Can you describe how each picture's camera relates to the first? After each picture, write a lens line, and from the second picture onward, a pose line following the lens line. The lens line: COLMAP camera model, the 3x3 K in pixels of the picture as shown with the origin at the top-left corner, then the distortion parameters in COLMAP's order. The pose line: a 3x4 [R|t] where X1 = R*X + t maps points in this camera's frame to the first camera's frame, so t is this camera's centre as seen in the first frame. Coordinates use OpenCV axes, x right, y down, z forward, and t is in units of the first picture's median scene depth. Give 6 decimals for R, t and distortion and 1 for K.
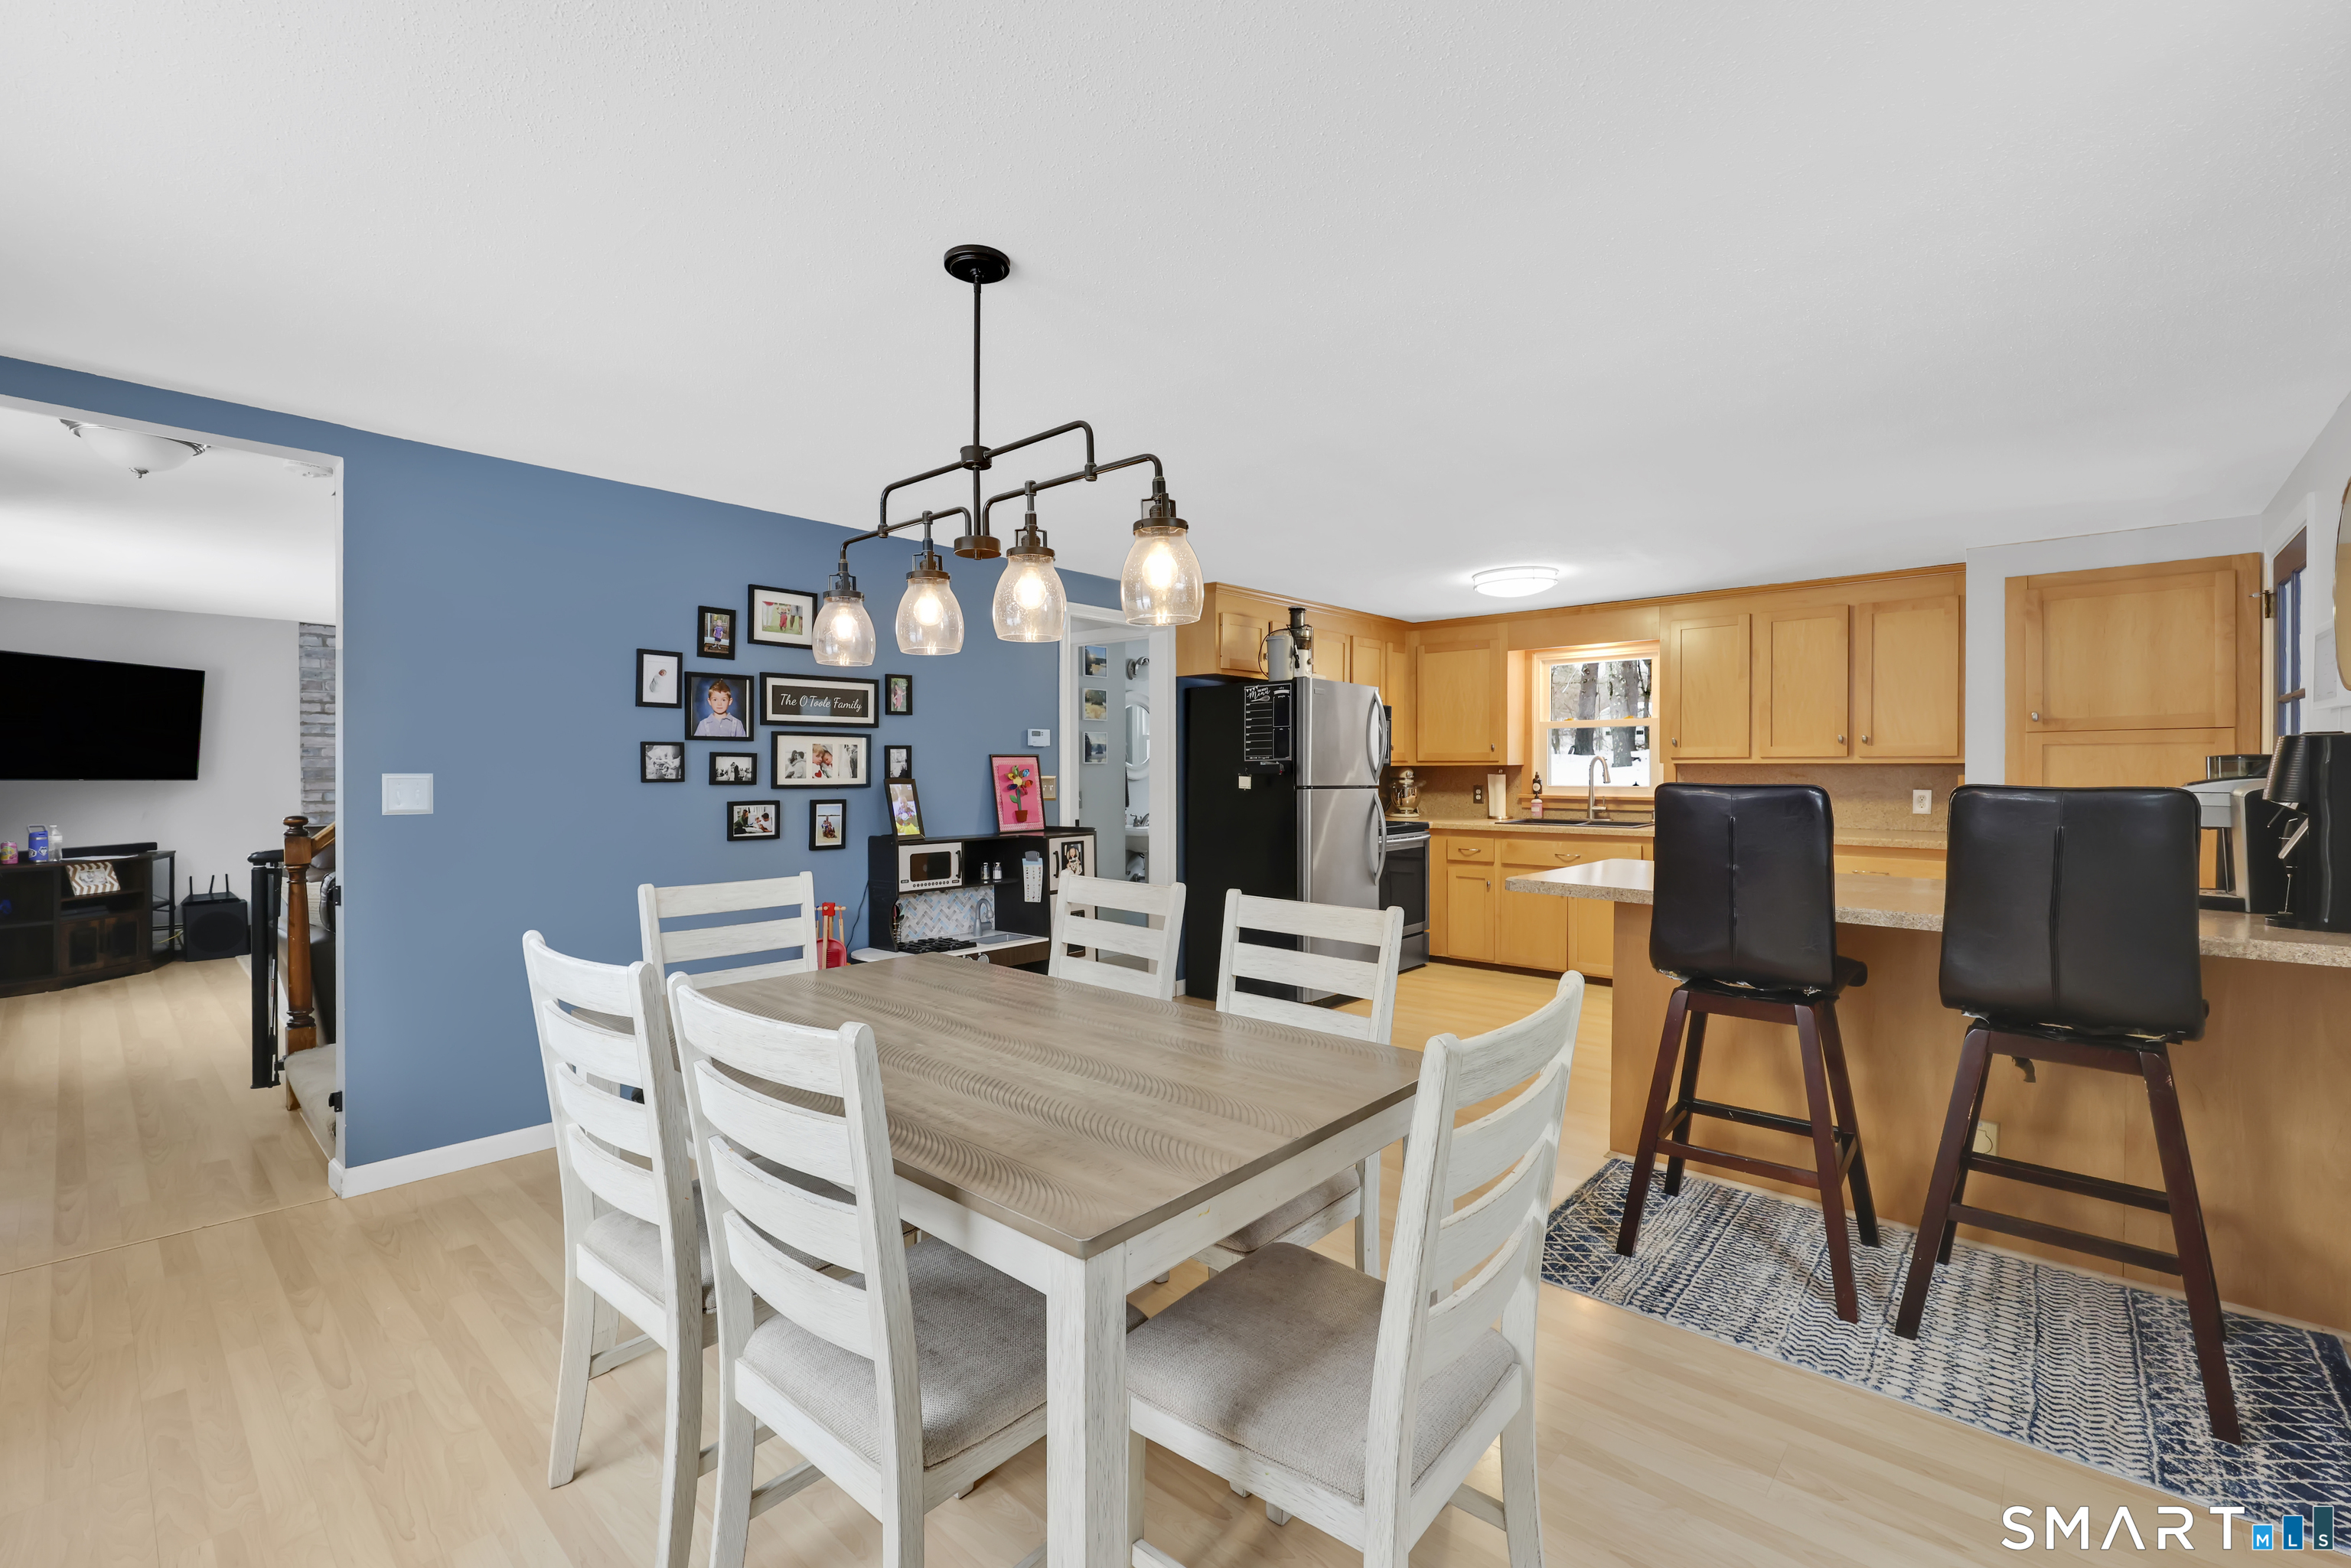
lens RADIAL K [[1024.5, 0, 1187.1], [0, 1024.5, 764.3], [0, 0, 1]] dist [0.000499, -0.001459]
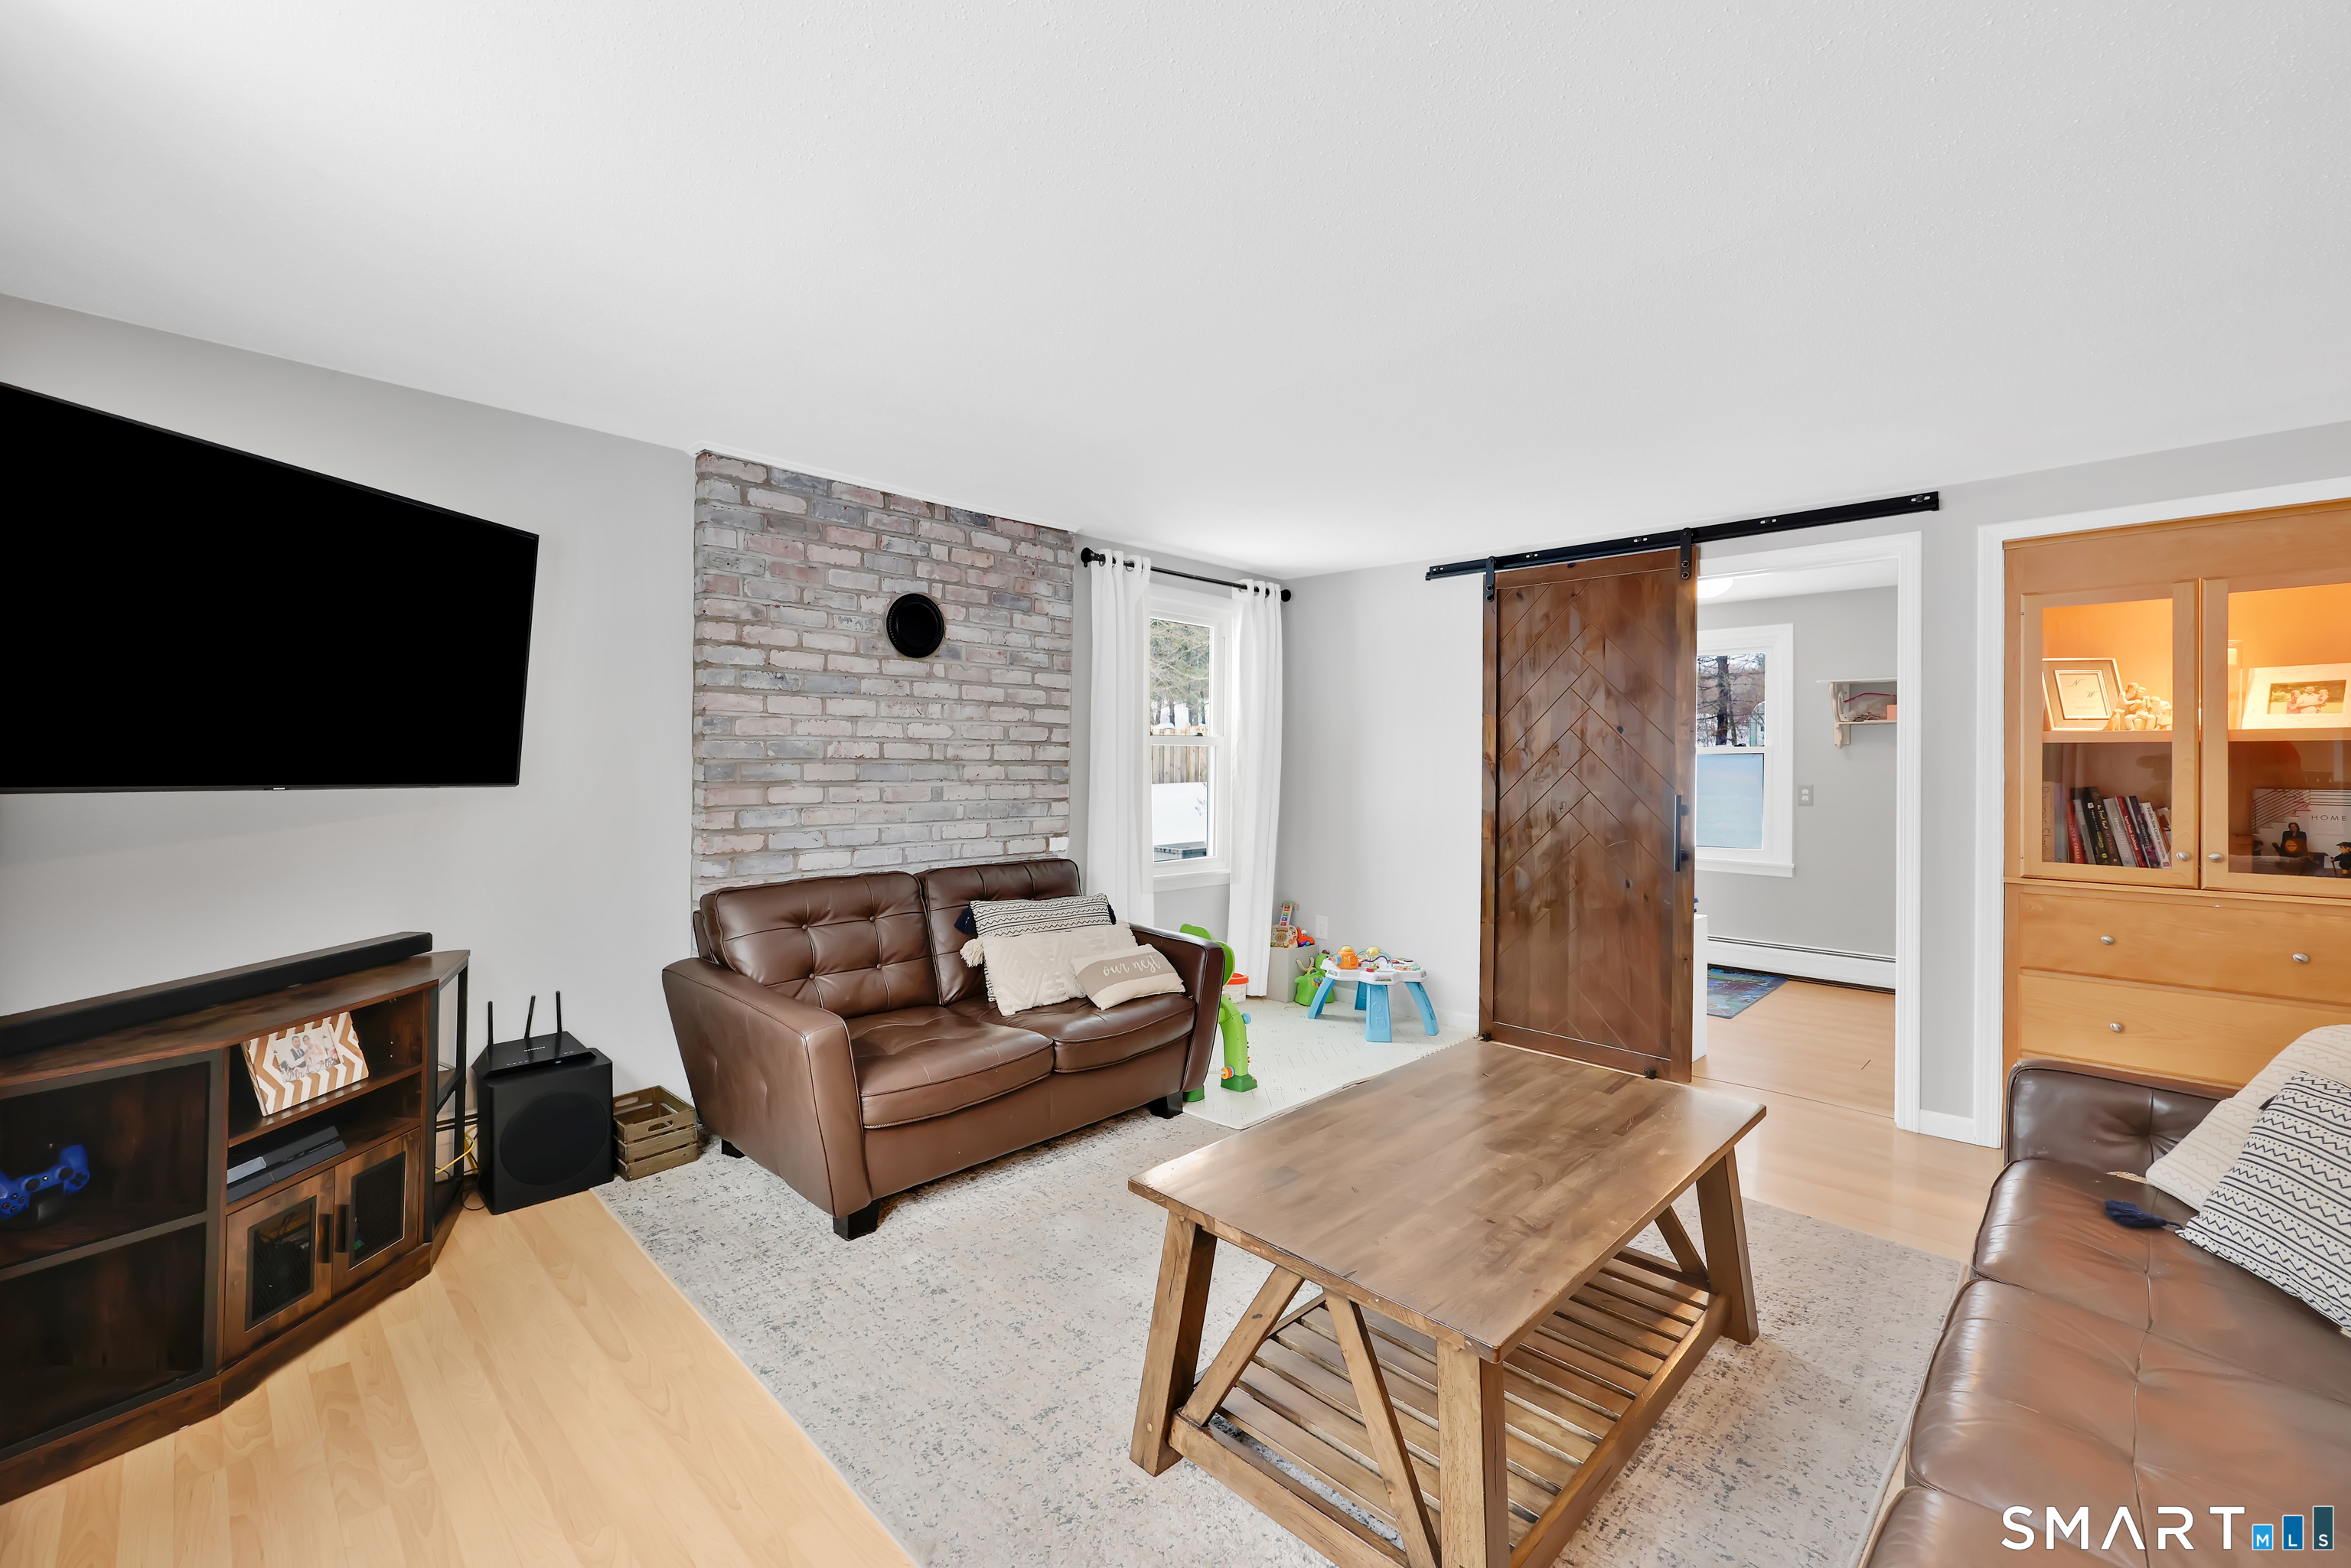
lens RADIAL K [[950.7, 0, 1113.4], [0, 950.7, 756.9], [0, 0, 1]] dist [-0.005603, 0.000430]
pose [[0.995683, 0.006153, -0.092610, -0.689841], [-0.006349, 0.999978, -0.001814, 0.002173], [0.092597, 0.002394, 0.995701, 0.633007]]
